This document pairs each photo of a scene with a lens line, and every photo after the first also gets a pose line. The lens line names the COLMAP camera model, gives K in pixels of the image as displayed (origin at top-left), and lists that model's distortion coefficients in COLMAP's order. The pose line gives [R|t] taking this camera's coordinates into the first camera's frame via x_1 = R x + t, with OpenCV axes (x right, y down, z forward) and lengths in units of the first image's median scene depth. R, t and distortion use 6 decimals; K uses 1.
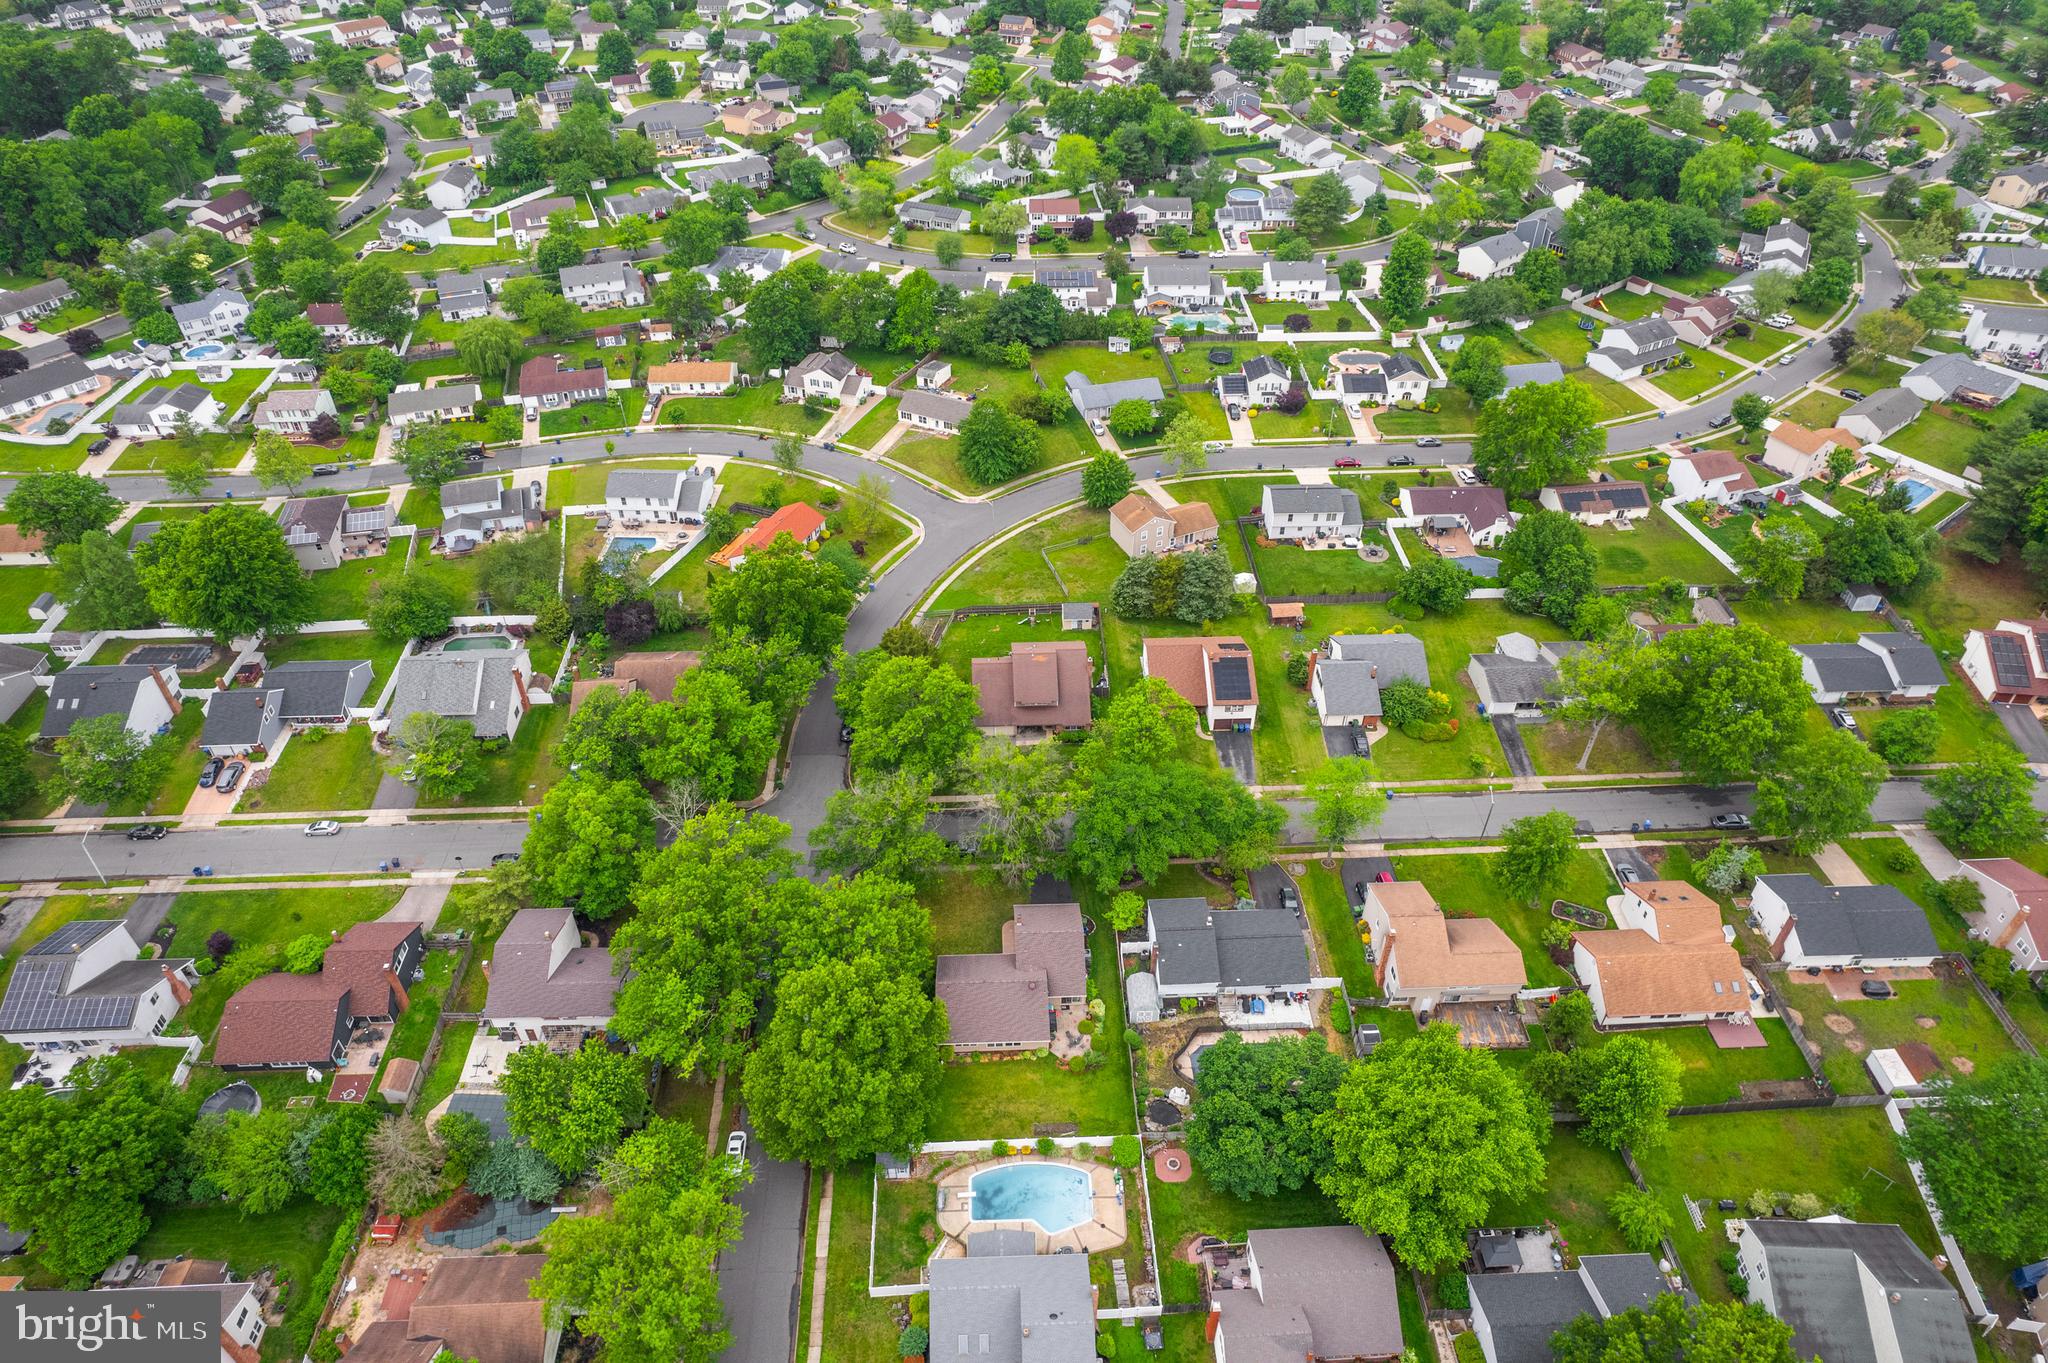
lens RADIAL K [[1311.2, 0, 1036.2], [0, 1311.2, 682.2], [0, 0, 1]] dist [-0.080853, 0.072013]
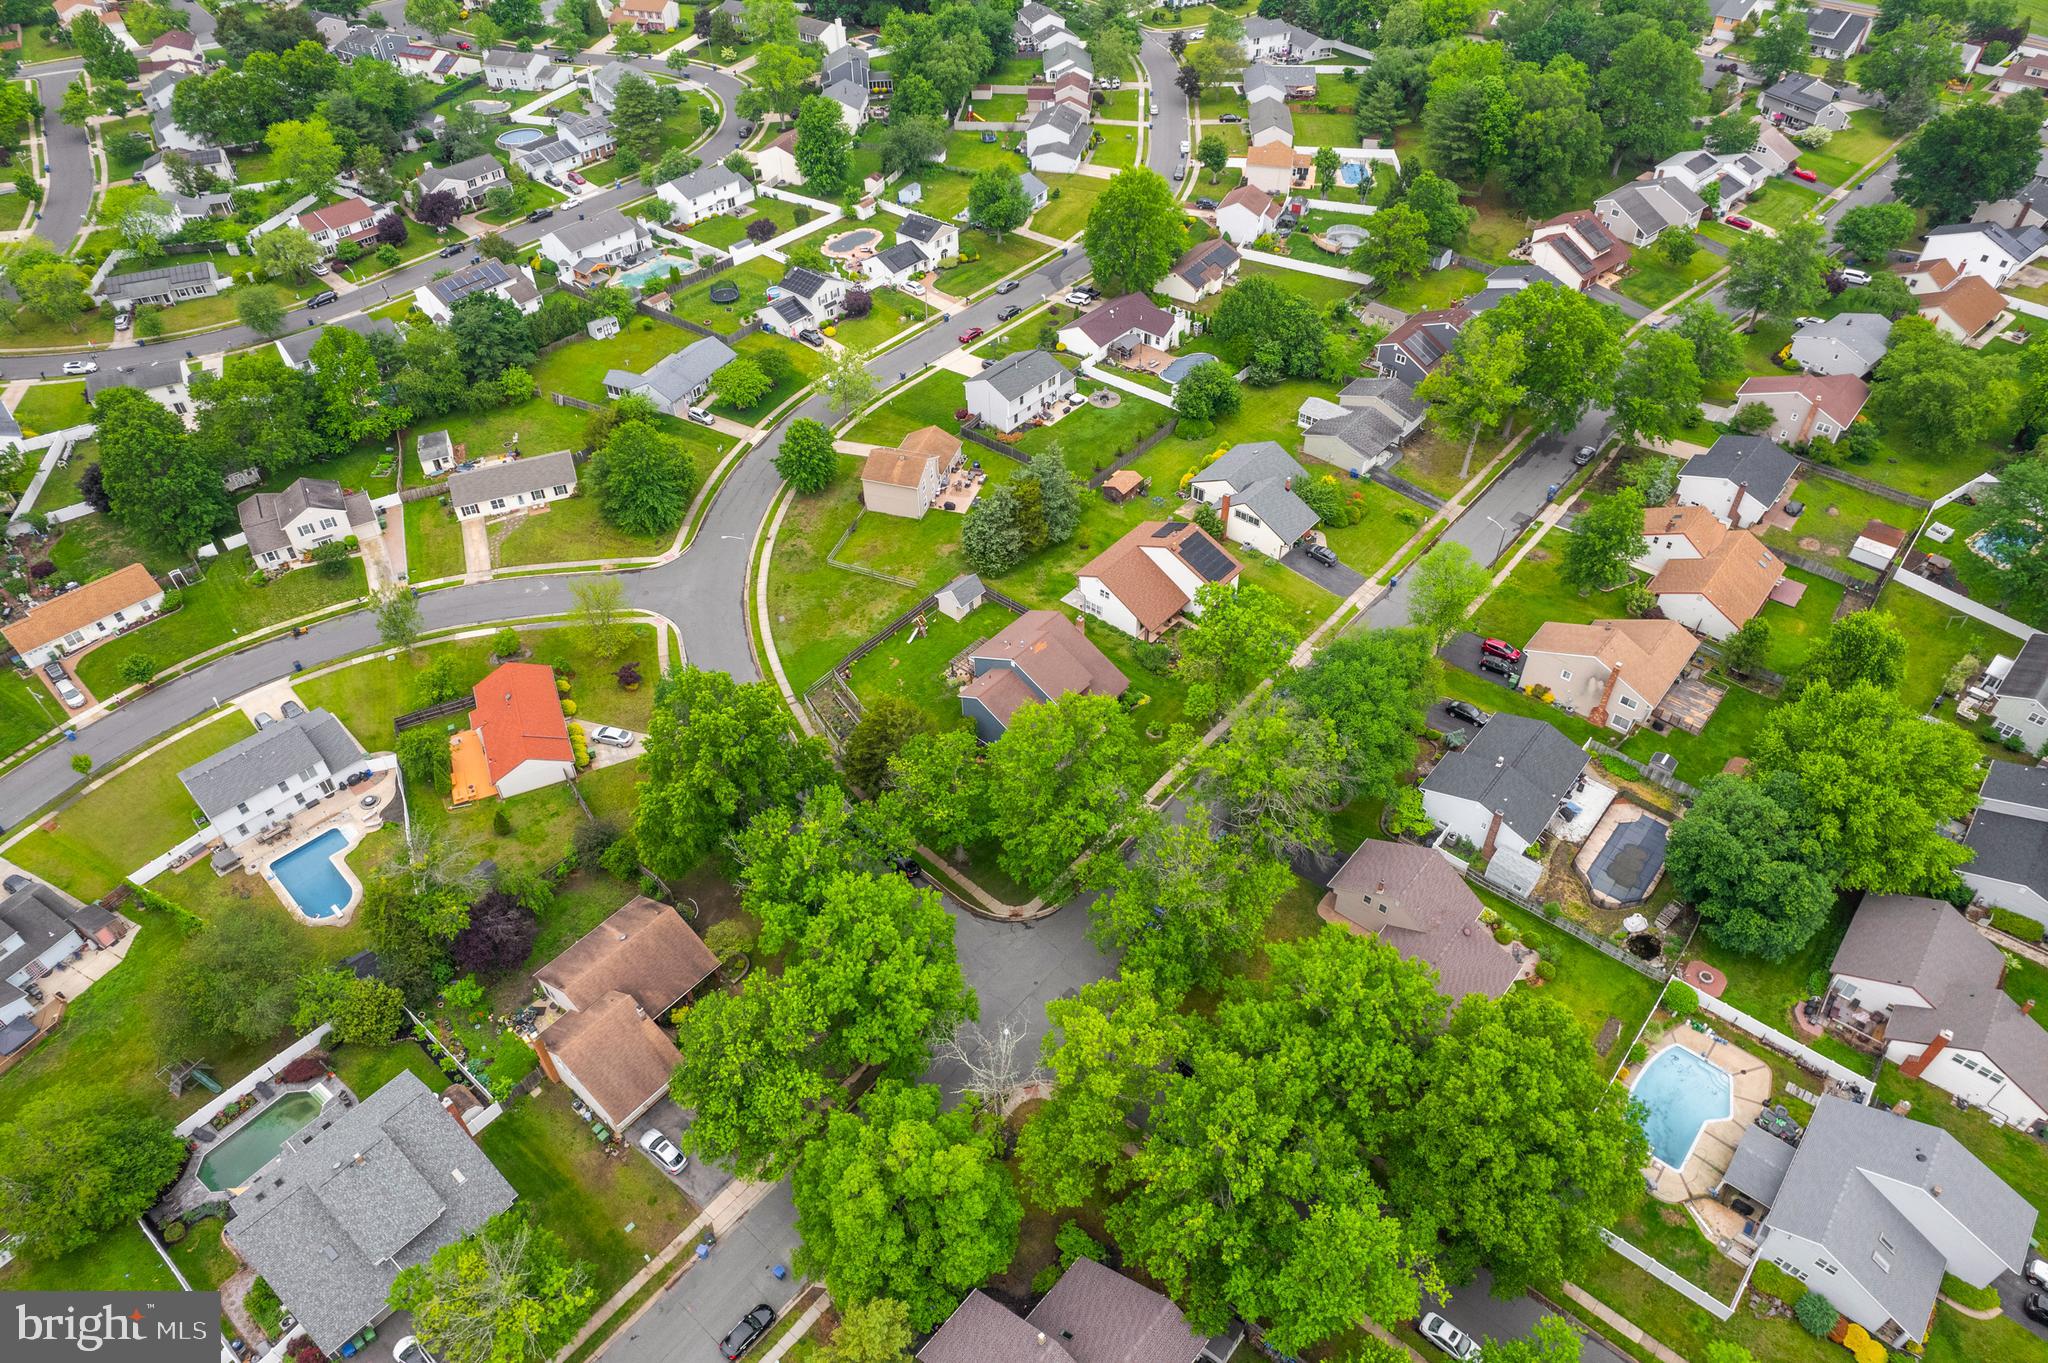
lens RADIAL K [[1311.2, 0, 1036.2], [0, 1311.2, 682.2], [0, 0, 1]] dist [-0.080853, 0.072013]
pose [[0.675856, -0.504201, 0.537587, -0.348454], [0.479485, 0.854727, 0.198836, -0.126909], [-0.559744, 0.123380, 0.819429, 0.283102]]
